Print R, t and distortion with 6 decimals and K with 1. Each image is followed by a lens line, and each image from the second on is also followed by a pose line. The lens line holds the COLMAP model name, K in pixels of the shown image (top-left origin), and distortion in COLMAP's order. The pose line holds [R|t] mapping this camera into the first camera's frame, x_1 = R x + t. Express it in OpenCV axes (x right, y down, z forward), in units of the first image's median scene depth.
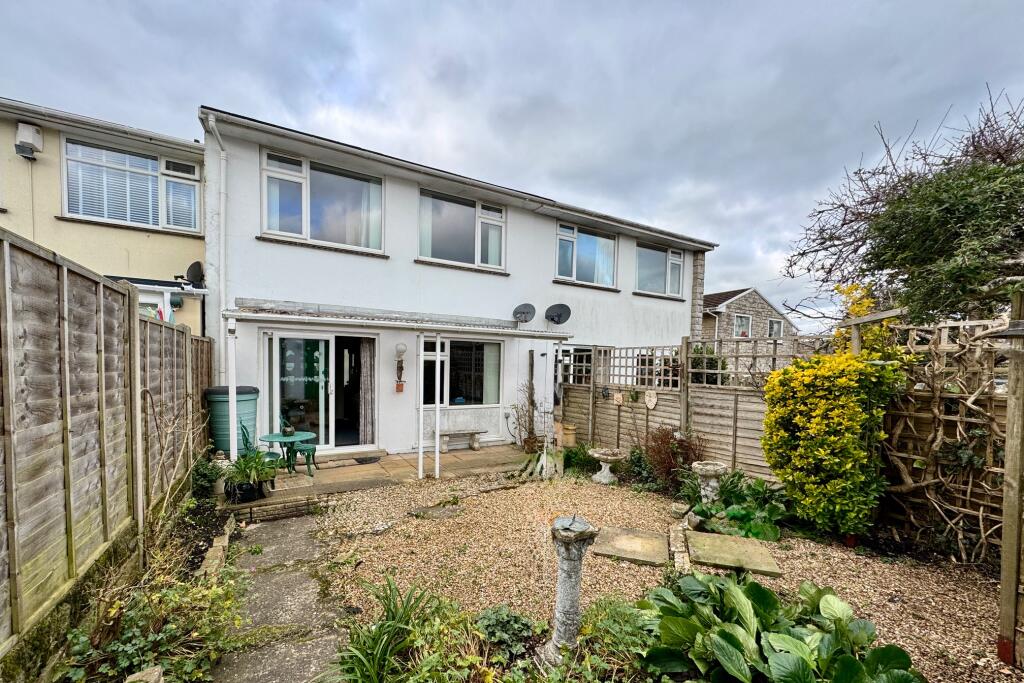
lens RADIAL K [[407.7, 0, 513.2], [0, 407.7, 385.0], [0, 0, 1]] dist [-0.006768, 0.000833]
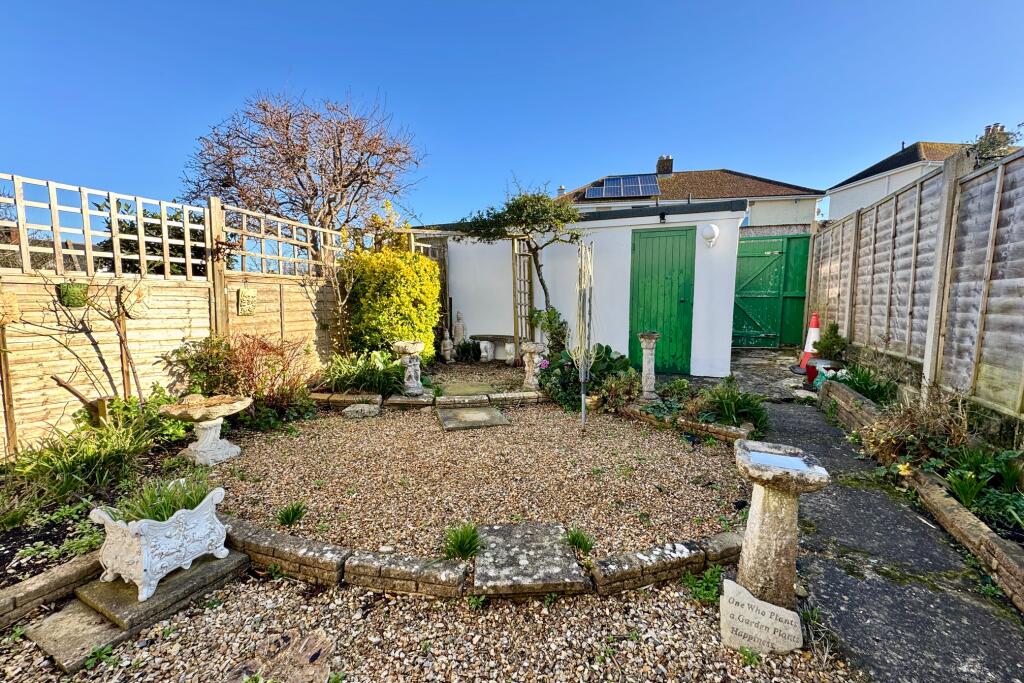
lens RADIAL K [[407.7, 0, 512.6], [0, 407.7, 339.2], [0, 0, 1]] dist [-0.006768, 0.000833]
pose [[-0.595565, -0.105186, 0.796390, -0.431746], [0.016867, 0.989534, 0.143310, 0.022019], [-0.803130, 0.098783, -0.587558, 1.075125]]
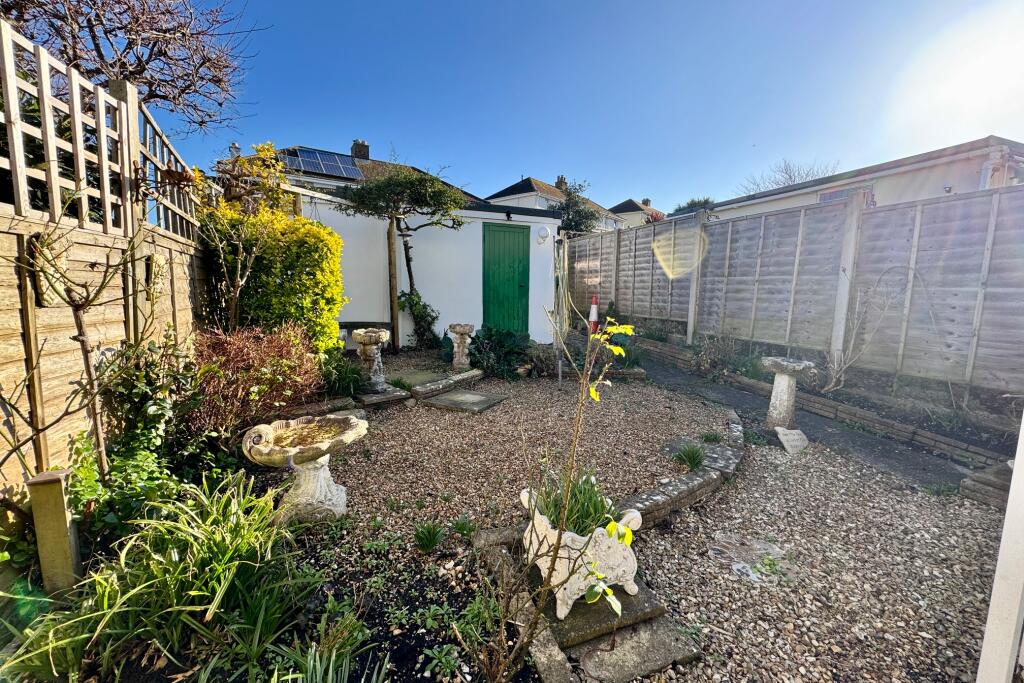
lens RADIAL K [[407.7, 0, 515.5], [0, 407.7, 335.4], [0, 0, 1]] dist [-0.006768, 0.000833]
pose [[-0.990507, -0.056809, 0.125176, 0.028090], [-0.036275, 0.986353, 0.160599, 0.031458], [-0.132591, 0.154533, -0.979050, 1.415846]]
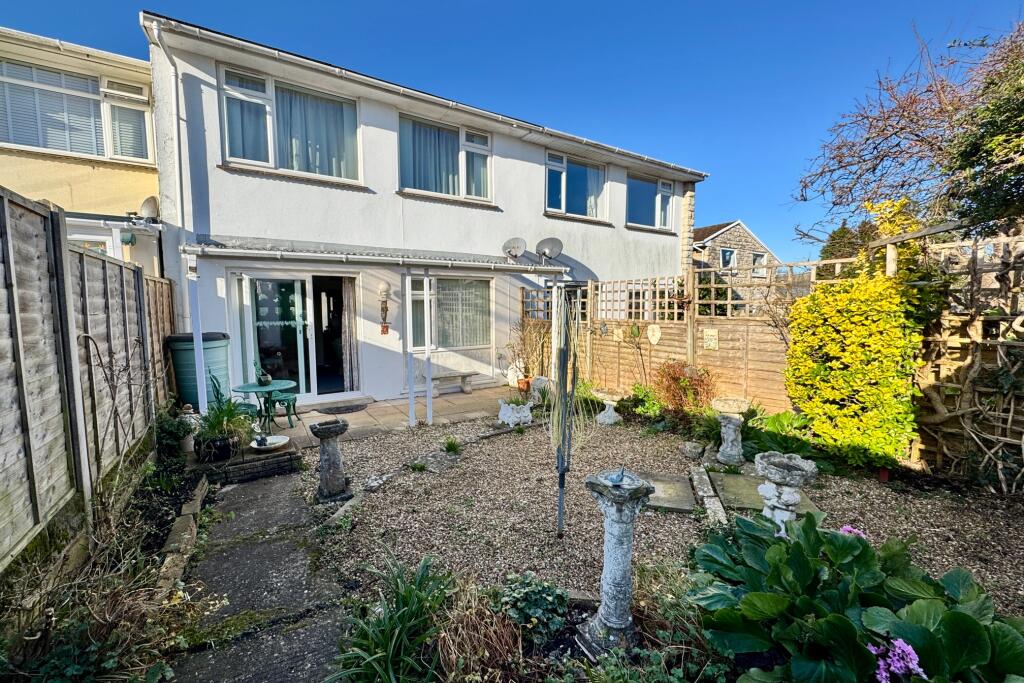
lens RADIAL K [[407.7, 0, 513.9], [0, 407.7, 340.6], [0, 0, 1]] dist [-0.006768, 0.000833]
pose [[0.998483, -0.029421, 0.046535, -0.039662], [0.027831, 0.999019, 0.034455, 0.010055], [-0.047503, -0.033108, 0.998322, 0.075578]]
